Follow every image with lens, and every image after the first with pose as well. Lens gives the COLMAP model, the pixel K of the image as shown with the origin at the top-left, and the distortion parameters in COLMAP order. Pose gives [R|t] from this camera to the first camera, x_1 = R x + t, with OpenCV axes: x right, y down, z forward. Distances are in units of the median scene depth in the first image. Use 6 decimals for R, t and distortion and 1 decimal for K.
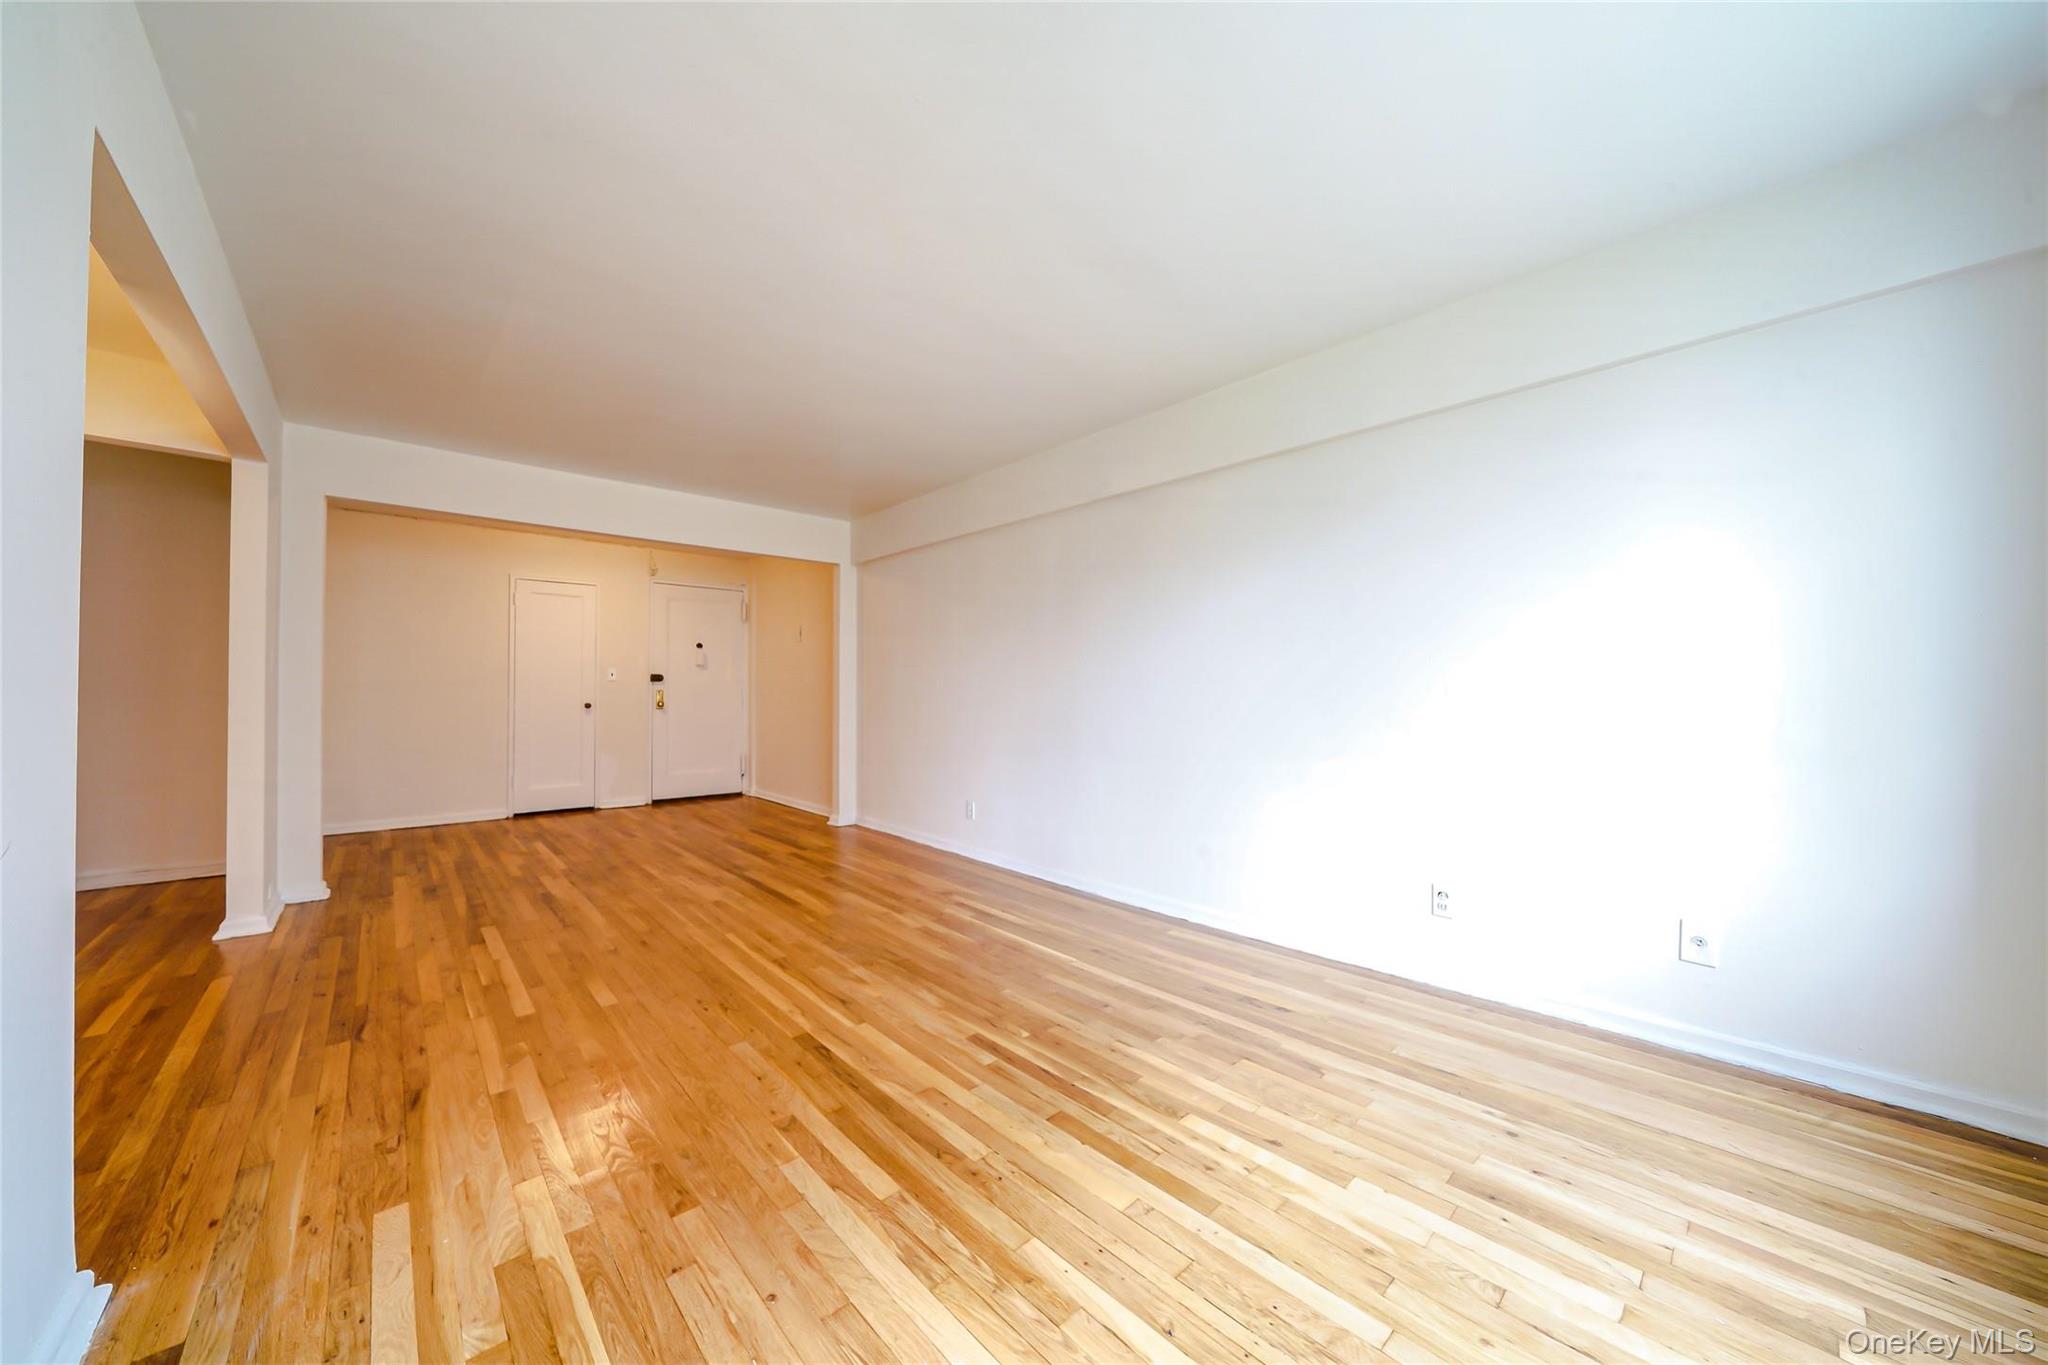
lens RADIAL K [[705.5, 0, 1012.6], [0, 705.5, 688.0], [0, 0, 1]] dist [-0.004336, 0.000243]
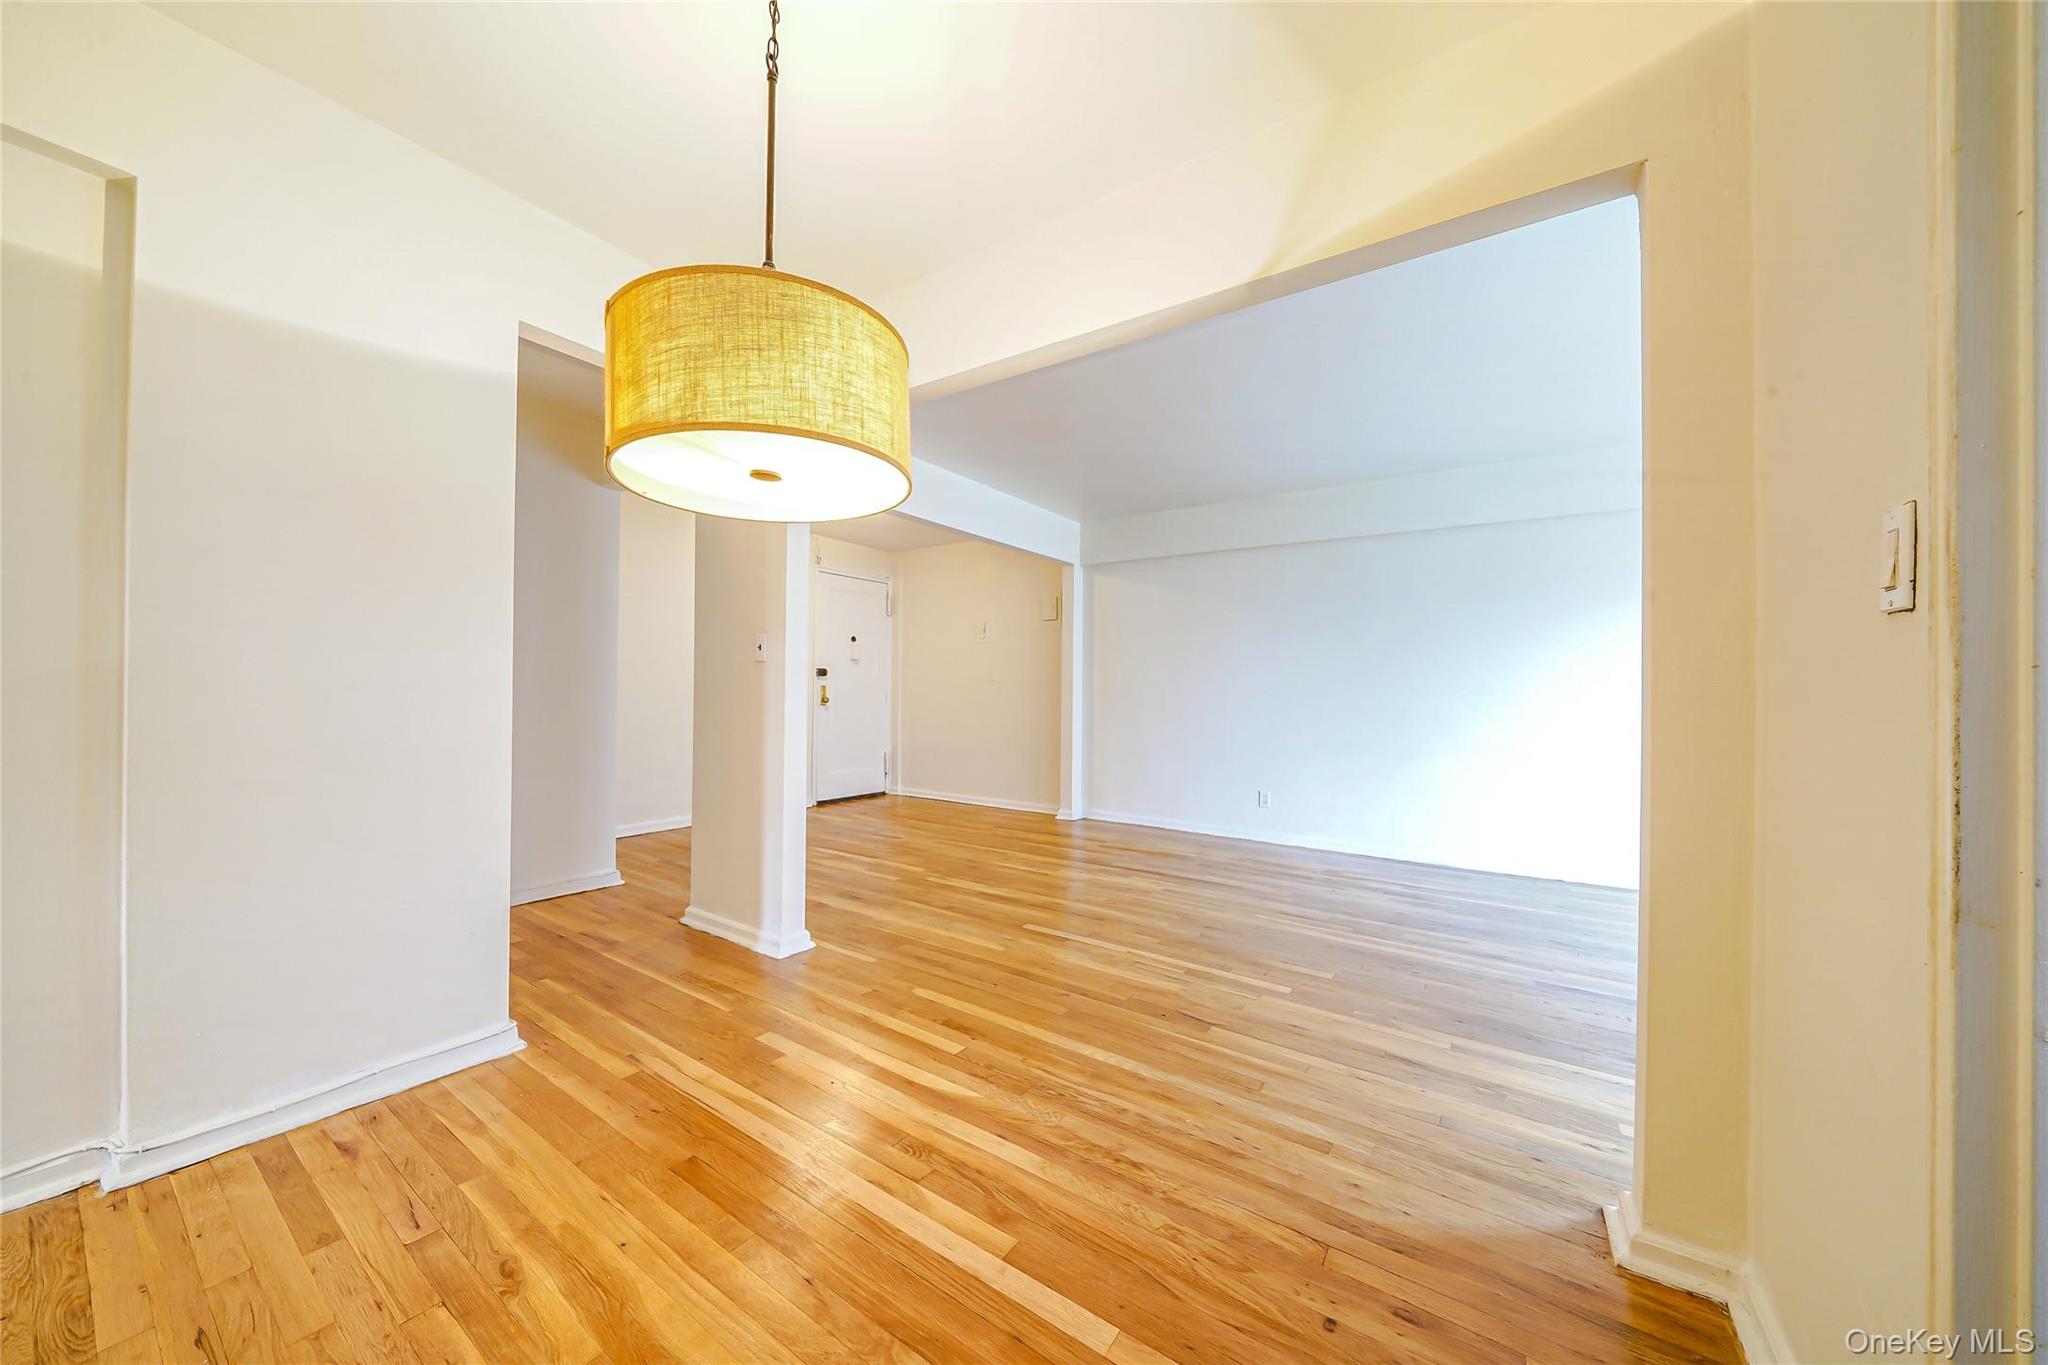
lens RADIAL K [[705.5, 0, 1012.6], [0, 705.5, 688.0], [0, 0, 1]] dist [-0.004336, 0.000243]
pose [[0.974336, 0.007379, 0.224976, -0.570991], [-0.008615, 0.999953, 0.004514, 0.000553], [-0.224932, -0.006337, 0.974354, 0.022087]]
